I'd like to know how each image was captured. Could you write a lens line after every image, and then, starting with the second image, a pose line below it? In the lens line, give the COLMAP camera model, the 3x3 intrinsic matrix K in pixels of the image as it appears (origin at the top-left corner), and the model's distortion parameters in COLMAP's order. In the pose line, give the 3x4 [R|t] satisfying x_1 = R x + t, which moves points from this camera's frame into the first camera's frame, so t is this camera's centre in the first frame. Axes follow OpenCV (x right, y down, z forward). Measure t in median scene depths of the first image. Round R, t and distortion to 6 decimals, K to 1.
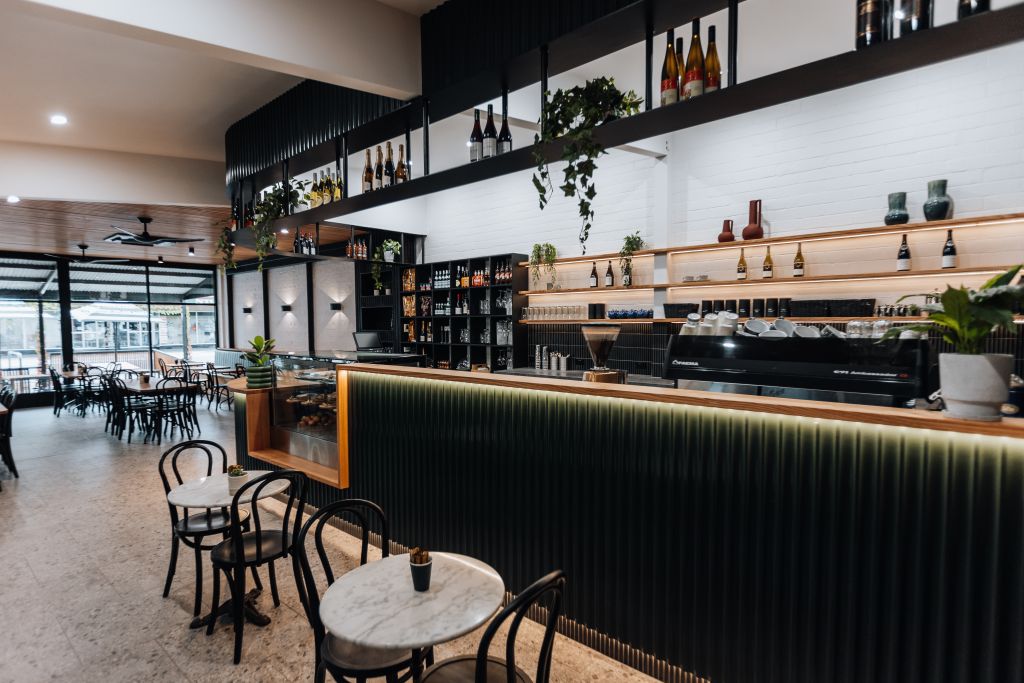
lens RADIAL K [[556.8, 0, 512.0], [0, 556.8, 341.5], [0, 0, 1]] dist [-0.000515, -0.000285]
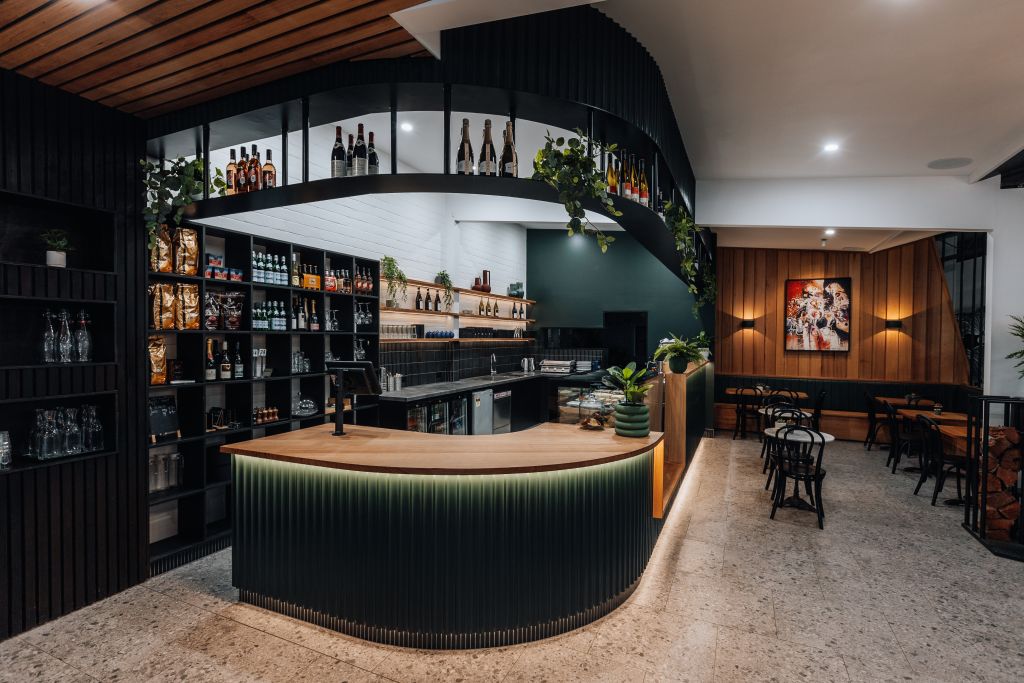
lens RADIAL K [[495.3, 0, 512.0], [0, 495.3, 341.5], [0, 0, 1]] dist [-0.001337, -0.000137]
pose [[-0.291631, -0.000969, 0.956530, -0.913523], [0.036314, 0.999267, 0.012084, -0.042247], [-0.955841, 0.038259, -0.291382, 1.193024]]
